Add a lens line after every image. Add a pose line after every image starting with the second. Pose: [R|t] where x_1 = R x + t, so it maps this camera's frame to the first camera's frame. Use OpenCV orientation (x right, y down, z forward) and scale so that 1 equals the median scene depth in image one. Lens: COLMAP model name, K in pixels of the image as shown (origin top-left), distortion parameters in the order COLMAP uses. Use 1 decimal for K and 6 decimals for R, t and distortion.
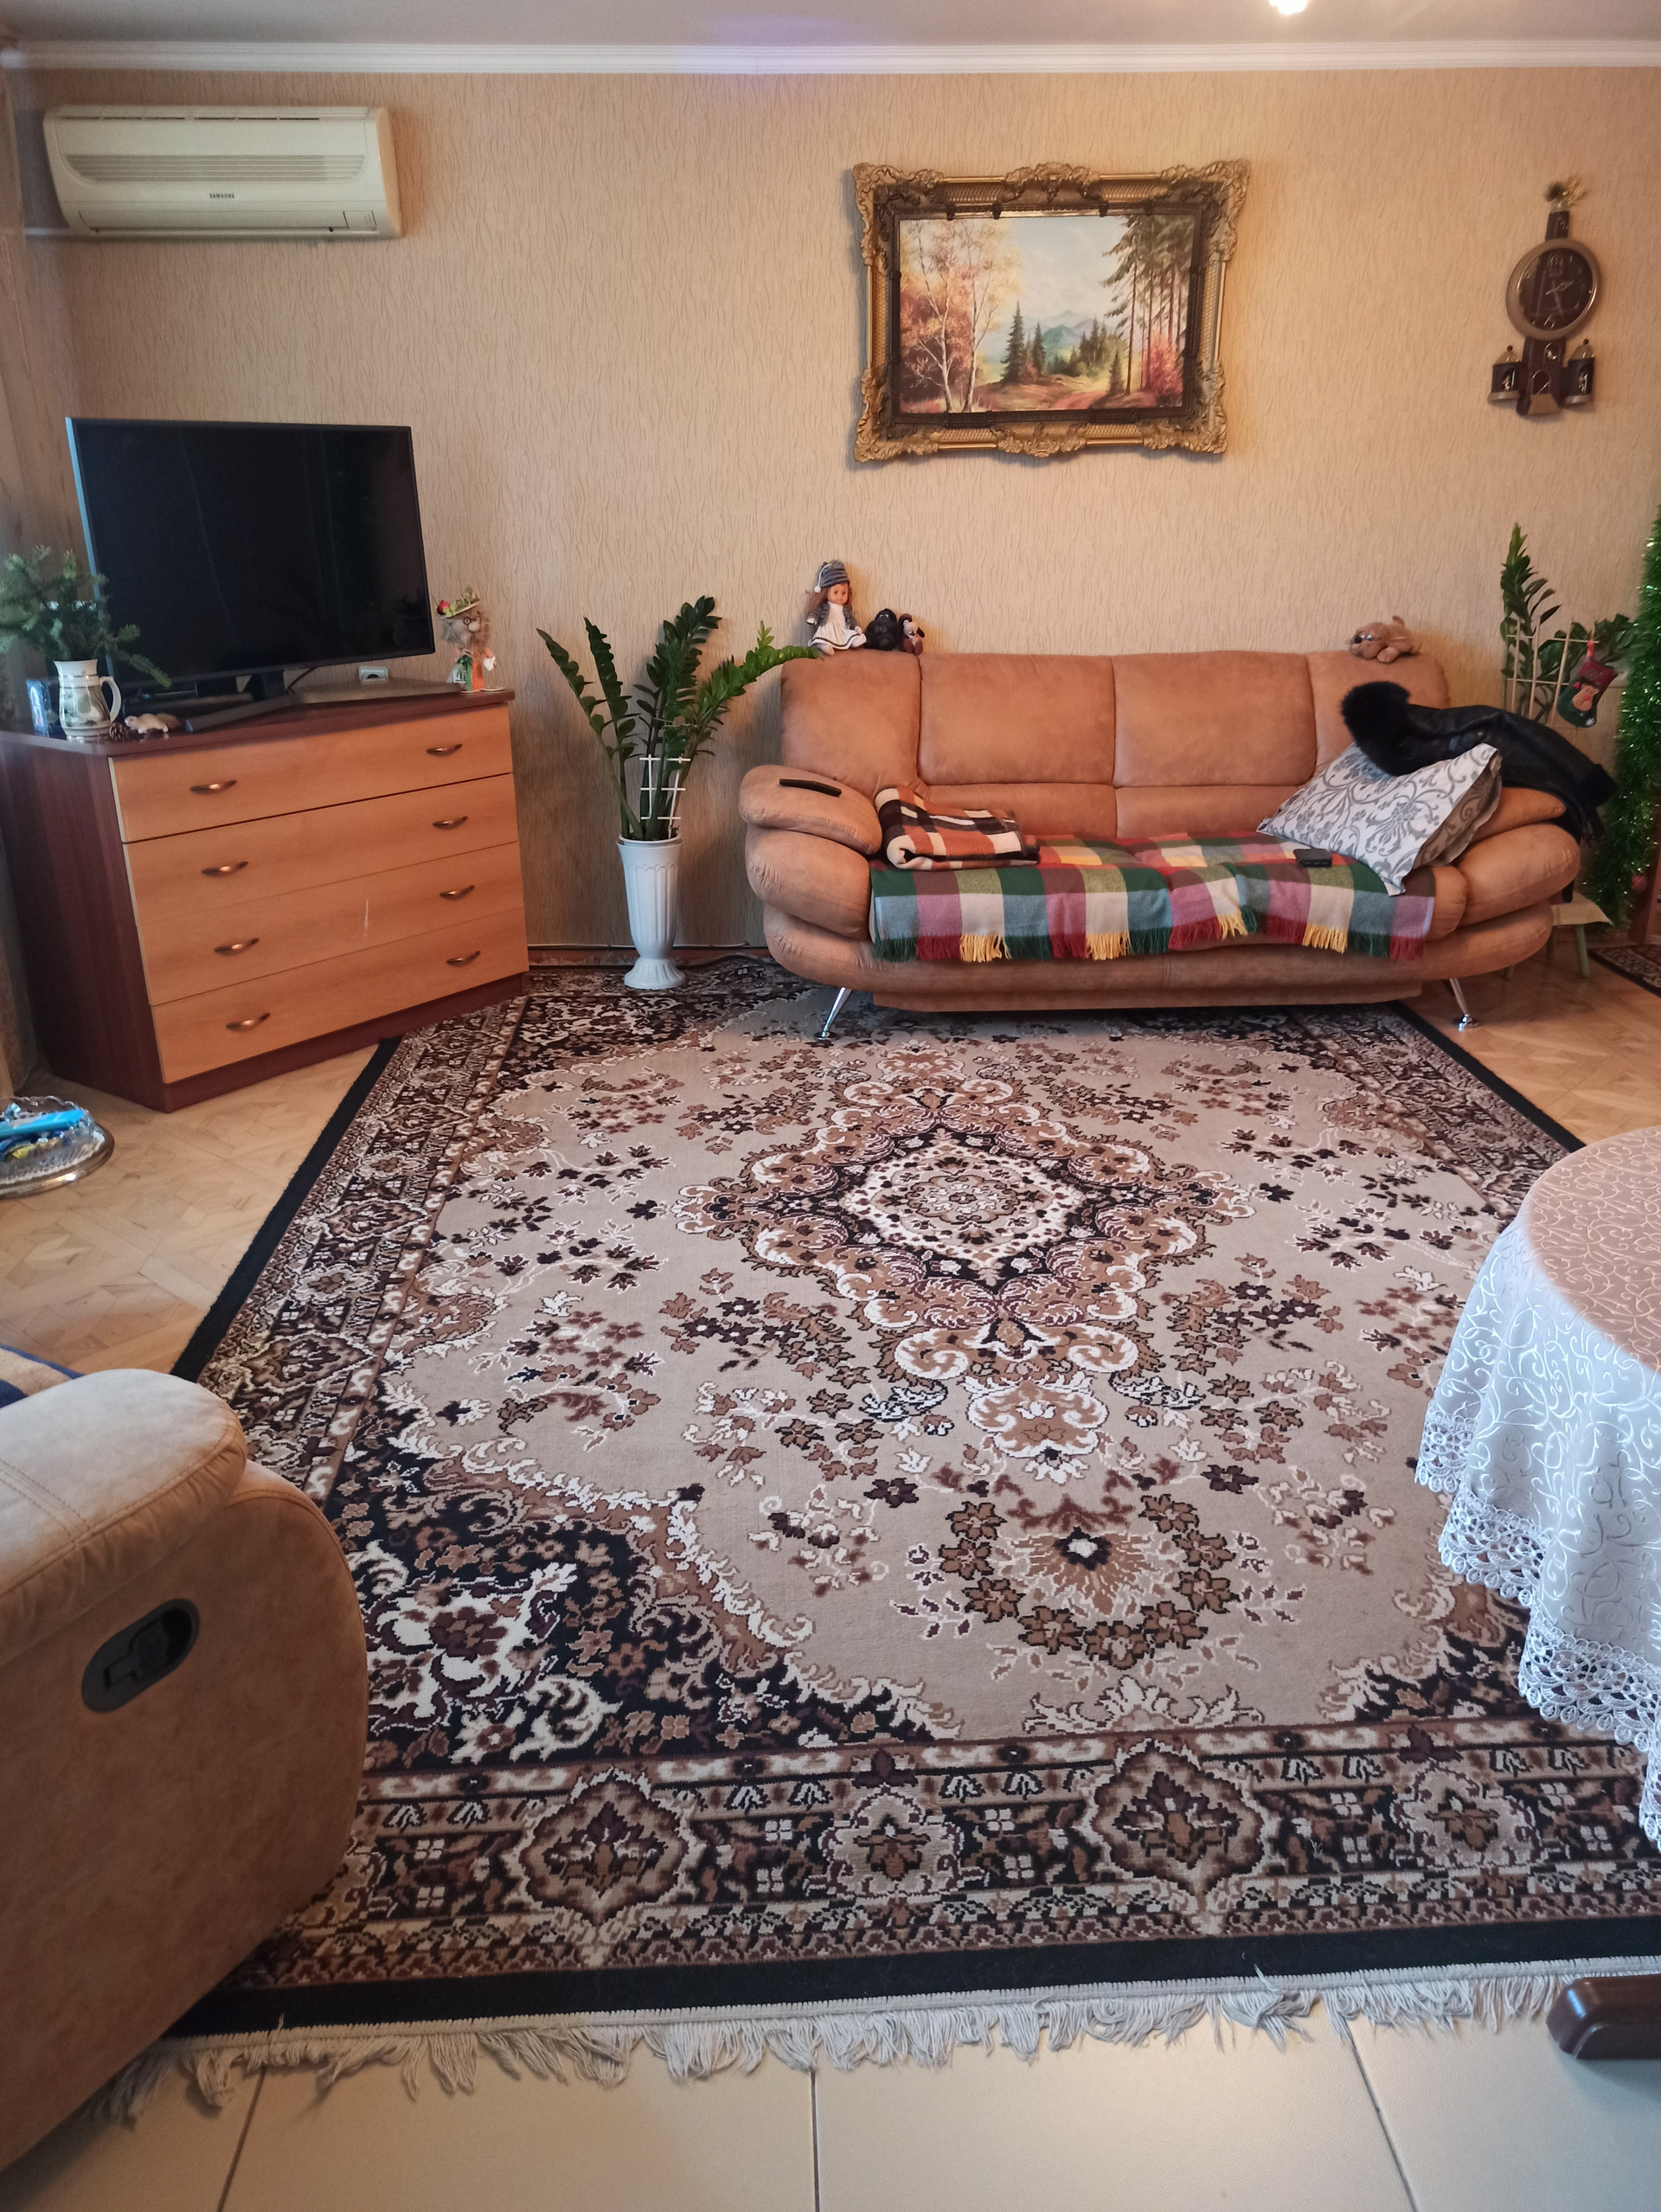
lens RADIAL K [[1619.2, 0, 835.9], [0, 1619.2, 1110.9], [0, 0, 1]] dist [0.058688, -0.052448]
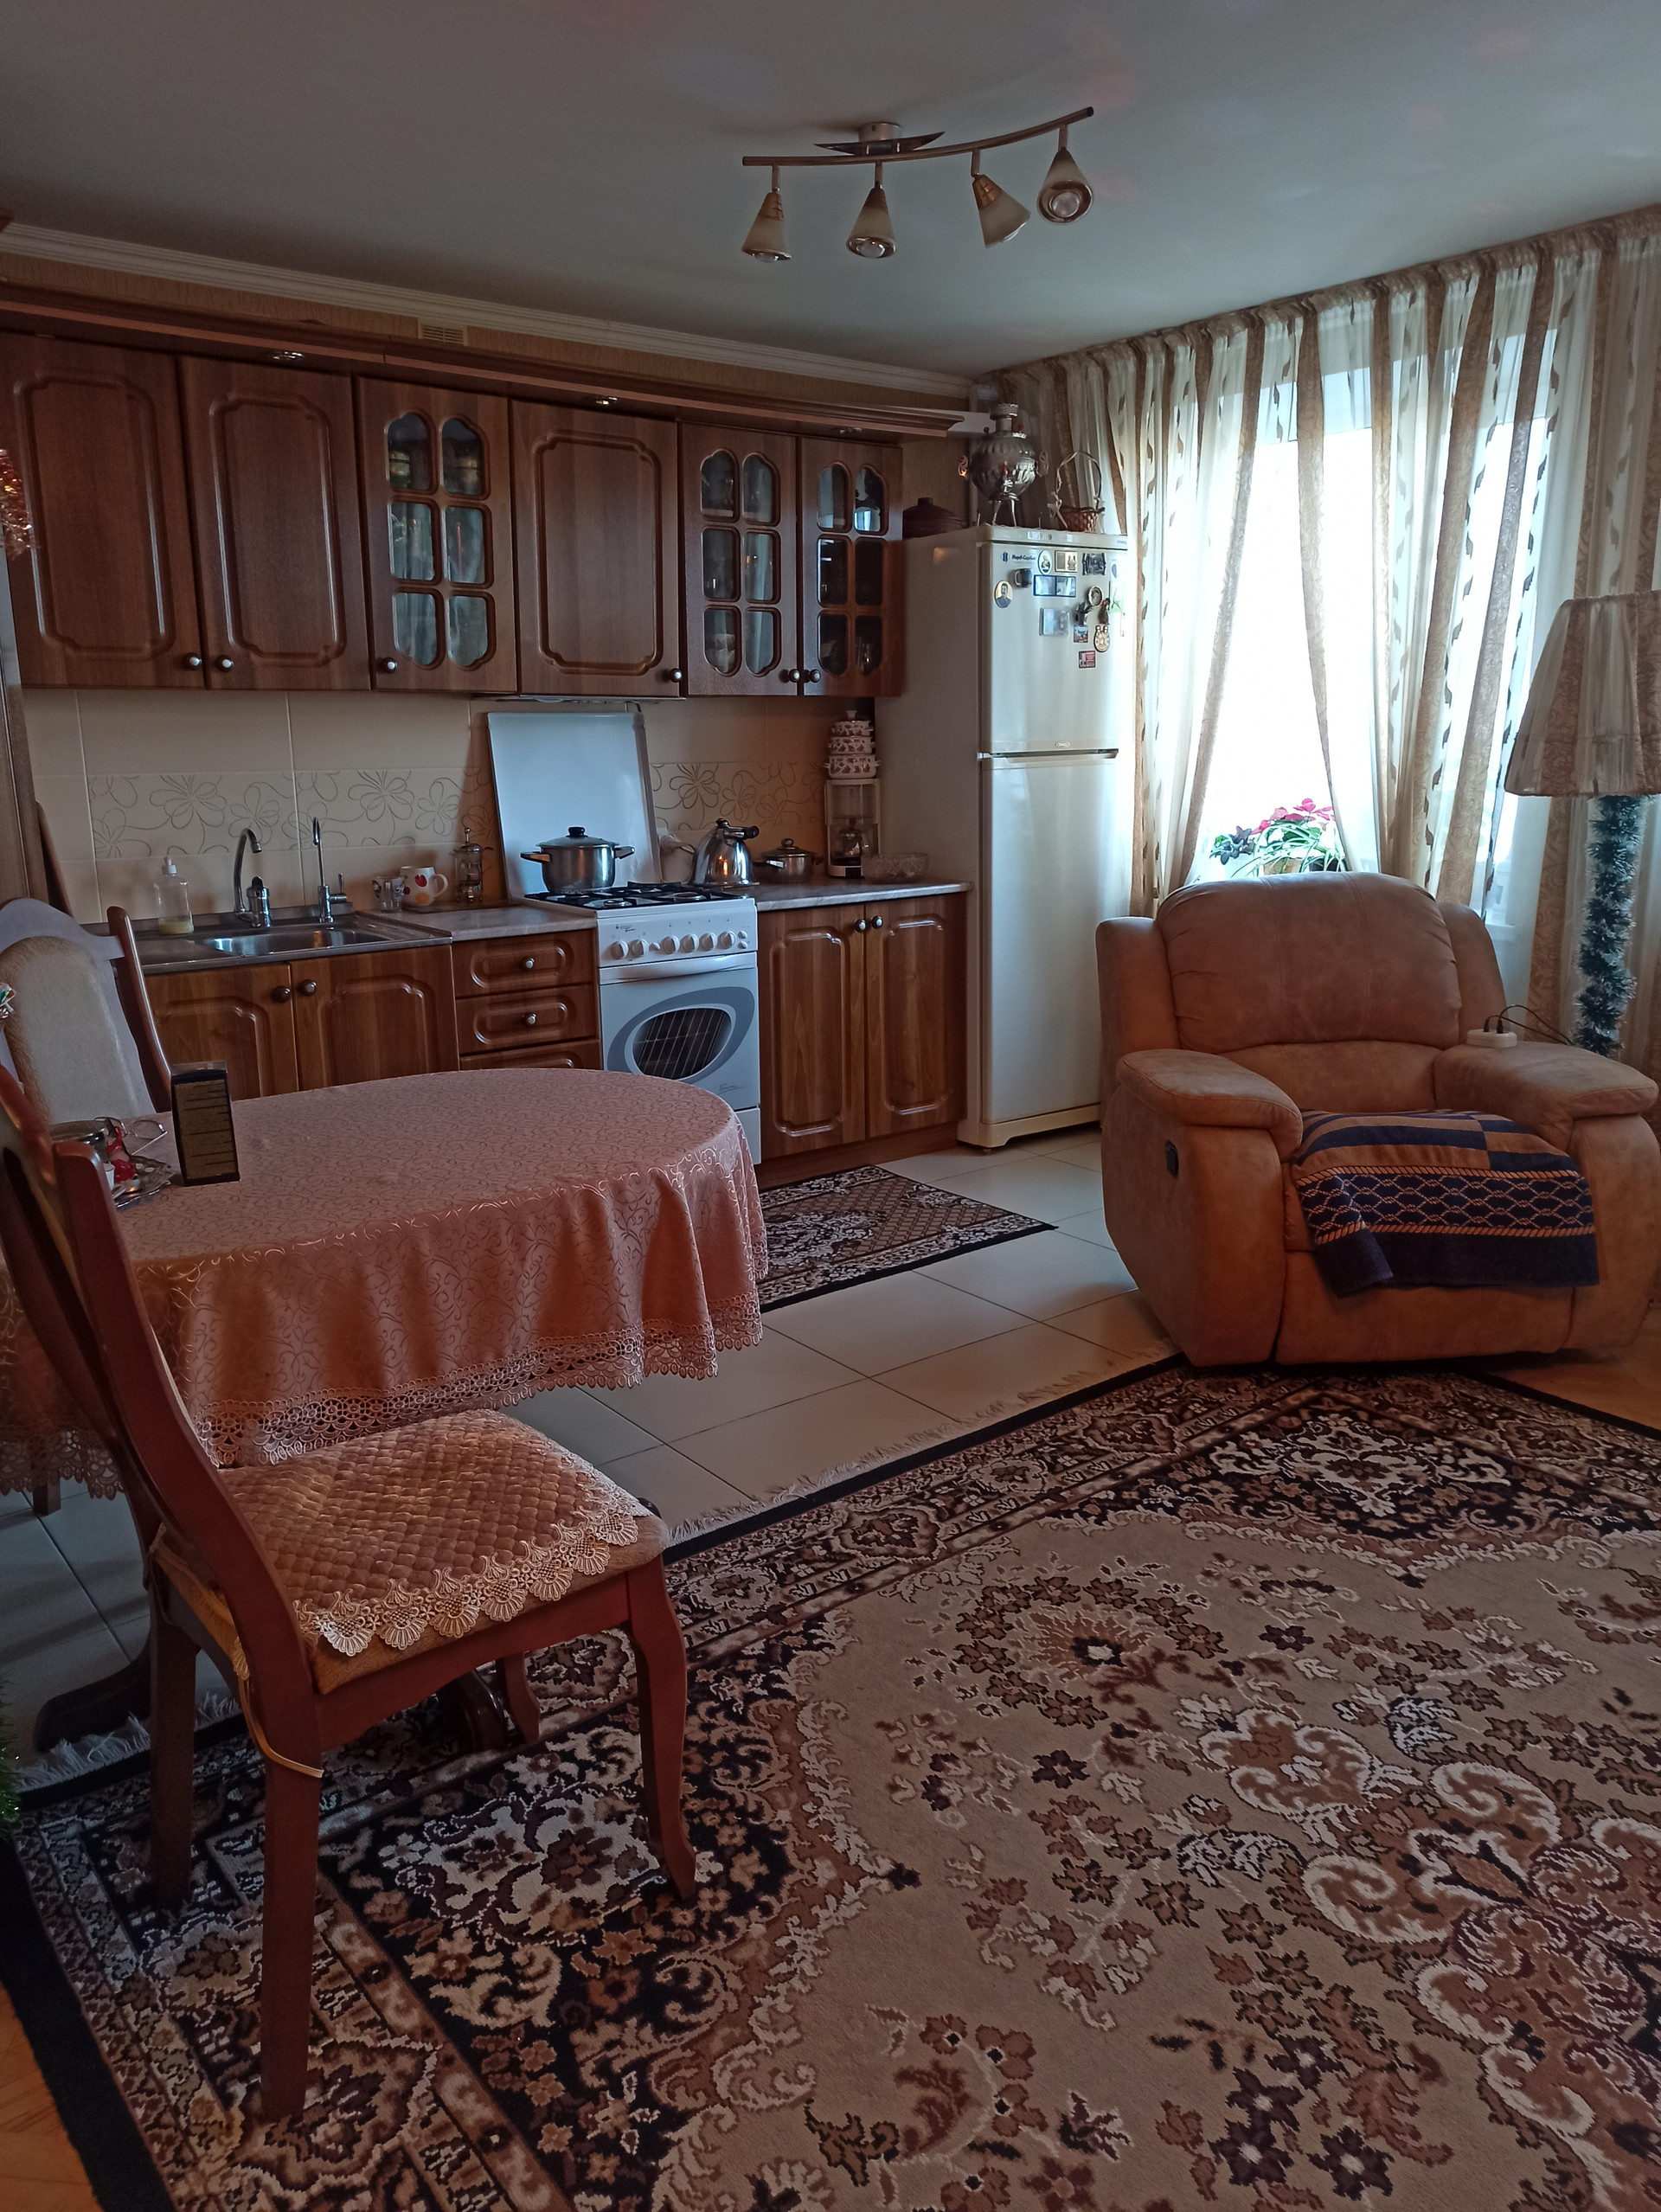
lens RADIAL K [[1619.2, 0, 822.3], [0, 1619.2, 1096.7], [0, 0, 1]] dist [0.058688, -0.052448]
pose [[-0.819457, 0.149145, -0.553395, 0.735538], [-0.187603, 0.842559, 0.504876, -0.481718], [0.541567, 0.517543, -0.662461, 1.237802]]
